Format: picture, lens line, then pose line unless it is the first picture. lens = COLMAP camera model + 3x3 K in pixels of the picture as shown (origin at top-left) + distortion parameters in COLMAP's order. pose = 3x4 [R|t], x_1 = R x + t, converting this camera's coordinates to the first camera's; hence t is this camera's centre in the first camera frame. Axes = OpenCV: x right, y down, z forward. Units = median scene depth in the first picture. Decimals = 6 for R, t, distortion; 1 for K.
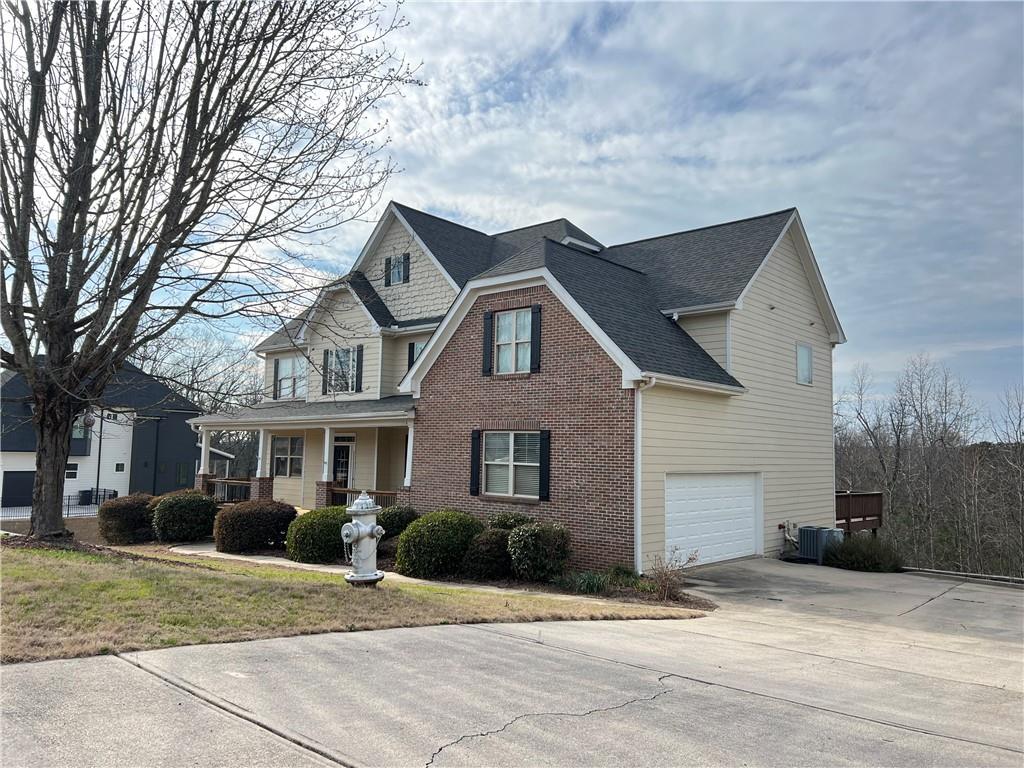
lens RADIAL K [[782.1, 0, 517.3], [0, 782.1, 391.3], [0, 0, 1]] dist [-0.027924, -0.000686]
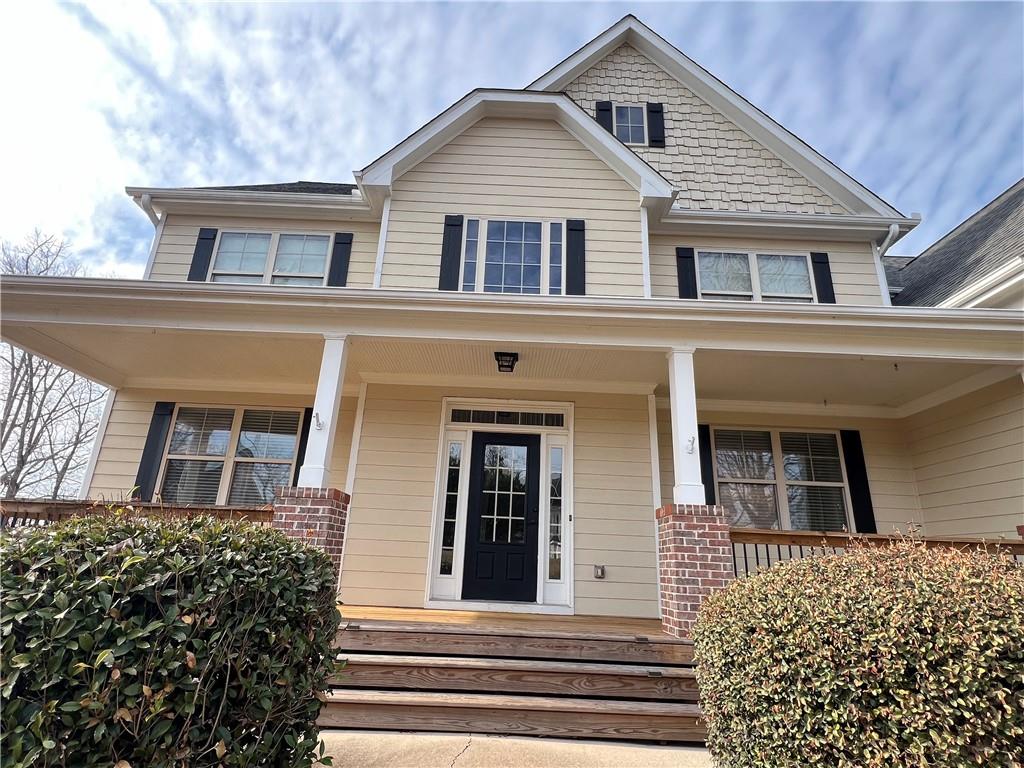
lens RADIAL K [[542.9, 0, 508.5], [0, 542.9, 381.7], [0, 0, 1]] dist [0.001276, -0.002621]
pose [[0.749449, 0.223352, 0.623249, -0.466858], [-0.078702, 0.964757, -0.251099, 0.132086], [-0.657367, 0.139135, 0.740614, 0.916337]]
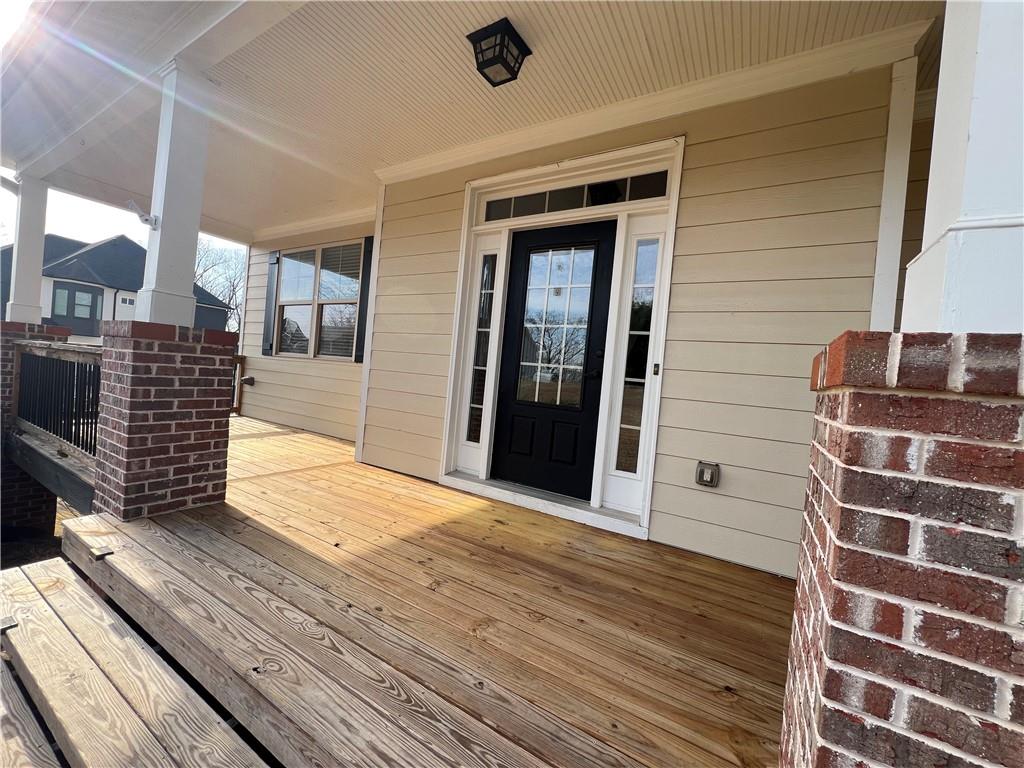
lens RADIAL K [[408.7, 0, 511.4], [0, 408.7, 382.7], [0, 0, 1]] dist [-0.000712, 0.000075]
pose [[0.982281, 0.062456, 0.176702, -0.298855], [-0.080785, 0.991852, 0.098506, 0.122199], [-0.169110, -0.111036, 0.979323, 1.017321]]
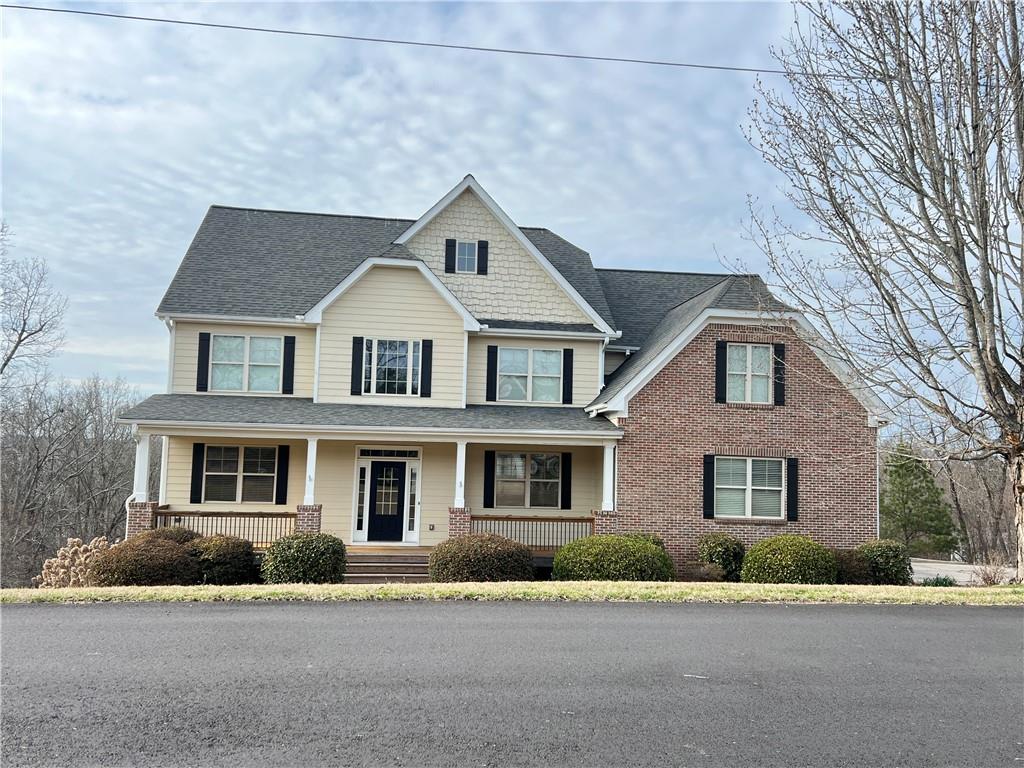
lens RADIAL K [[855.1, 0, 507.4], [0, 855.1, 385.8], [0, 0, 1]] dist [0.093457, -0.002243]
pose [[0.668669, 0.063554, 0.740839, -0.924041], [-0.073323, 0.997120, -0.019359, 0.000469], [-0.739936, -0.041376, 0.671404, 0.377682]]
